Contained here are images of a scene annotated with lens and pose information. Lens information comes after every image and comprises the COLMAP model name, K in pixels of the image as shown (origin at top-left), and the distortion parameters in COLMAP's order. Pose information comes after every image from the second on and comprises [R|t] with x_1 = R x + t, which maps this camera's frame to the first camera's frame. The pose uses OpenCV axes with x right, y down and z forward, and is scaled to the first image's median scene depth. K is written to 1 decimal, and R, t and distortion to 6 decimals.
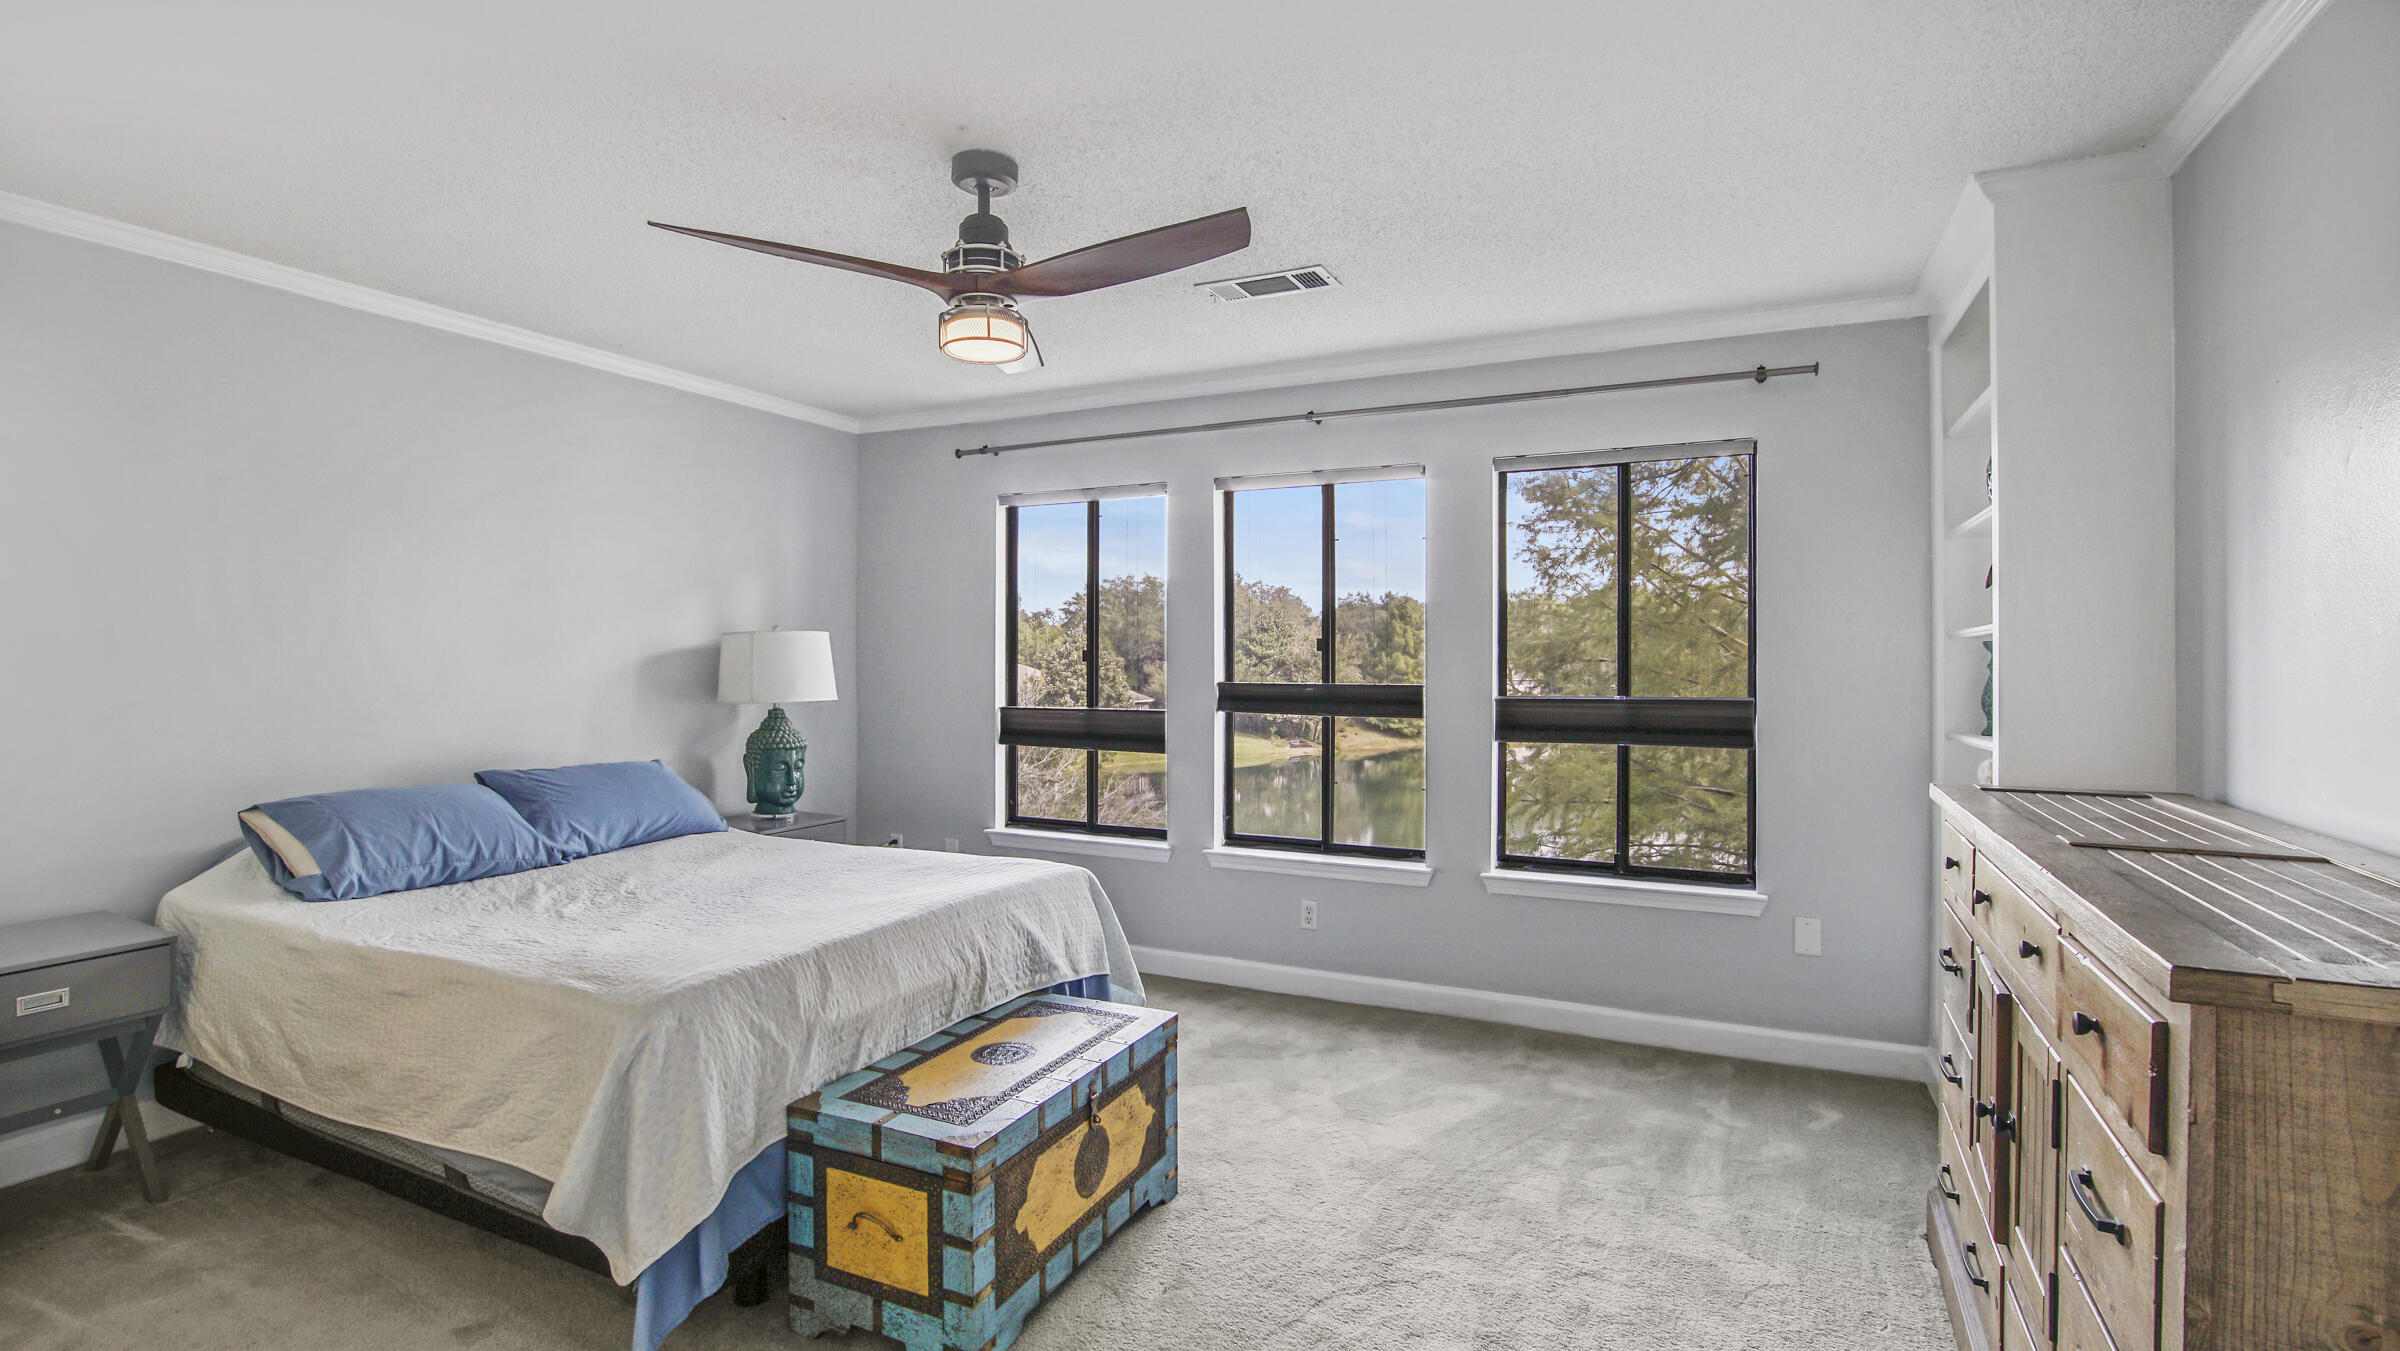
lens RADIAL K [[1085.8, 0, 1141.6], [0, 1085.8, 684.6], [0, 0, 1]] dist [-0.012244, 0.000820]
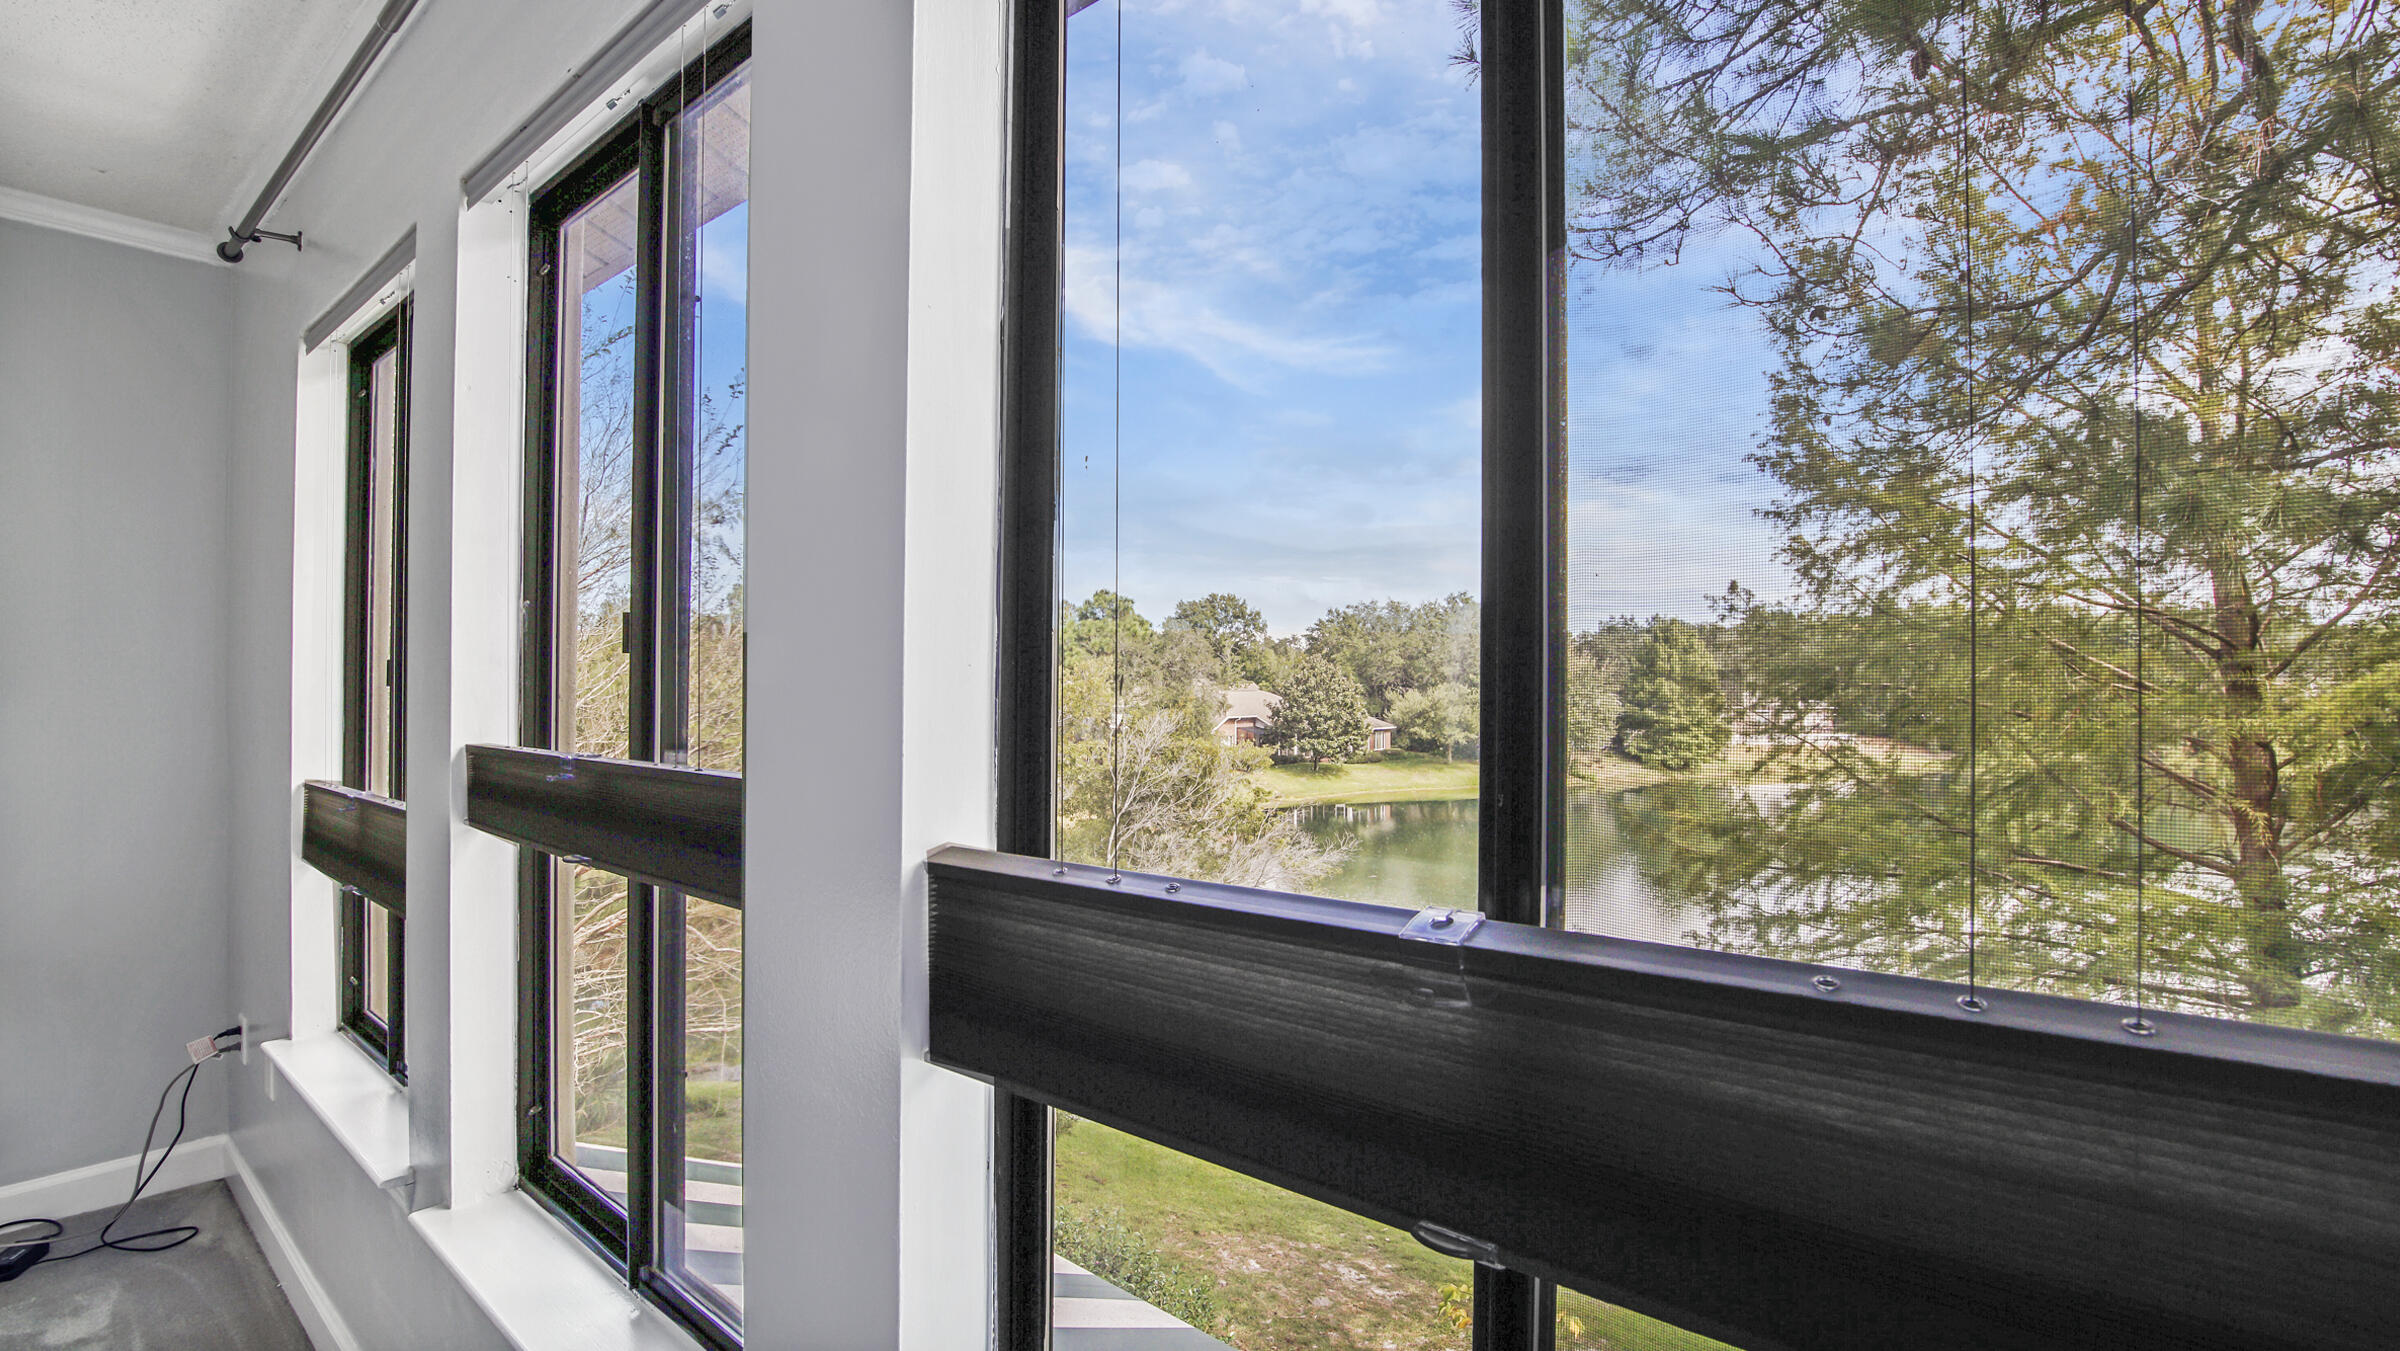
lens RADIAL K [[1085.8, 0, 1165.6], [0, 1085.8, 700.2], [0, 0, 1]] dist [-0.012244, 0.000820]
pose [[0.980220, 0.004092, -0.197868, 0.065257], [-0.005990, 0.999942, -0.008993, -0.002155], [0.197820, 0.010000, 0.980187, 0.130658]]
